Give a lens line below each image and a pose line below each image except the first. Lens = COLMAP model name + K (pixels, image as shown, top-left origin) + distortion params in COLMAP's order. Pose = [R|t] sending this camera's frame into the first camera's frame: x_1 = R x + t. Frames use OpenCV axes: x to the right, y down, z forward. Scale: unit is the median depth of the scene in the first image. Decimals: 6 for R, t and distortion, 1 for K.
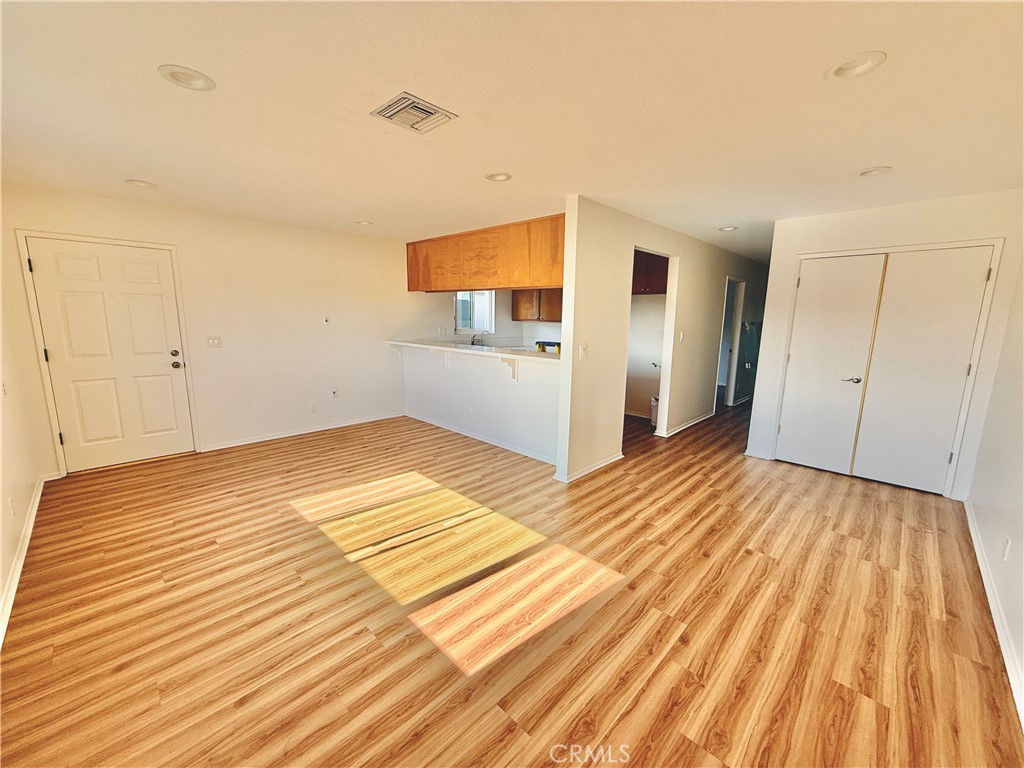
lens RADIAL K [[408.6, 0, 510.8], [0, 408.6, 386.5], [0, 0, 1]] dist [0.002847, -0.000365]
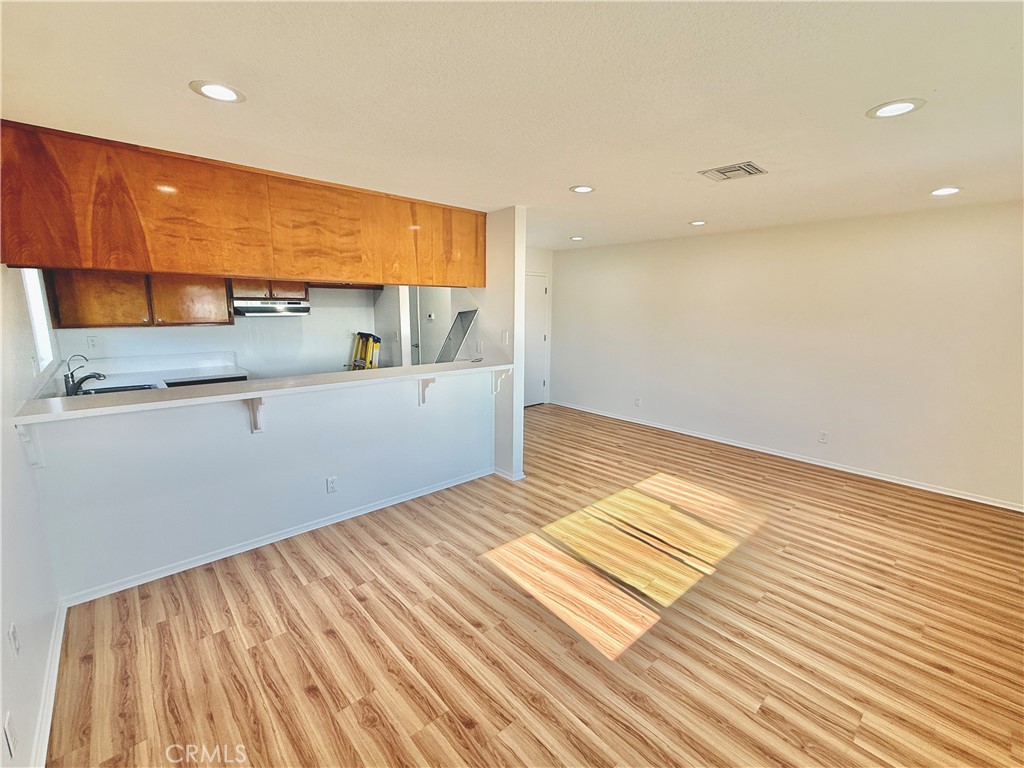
lens RADIAL K [[444.8, 0, 512.7], [0, 444.8, 382.3], [0, 0, 1]] dist [-0.001001, -0.000108]
pose [[0.058645, -0.184823, 0.981021, -1.226355], [0.162304, 0.971402, 0.173308, -0.268034], [-0.984996, 0.149060, 0.086966, 1.152159]]
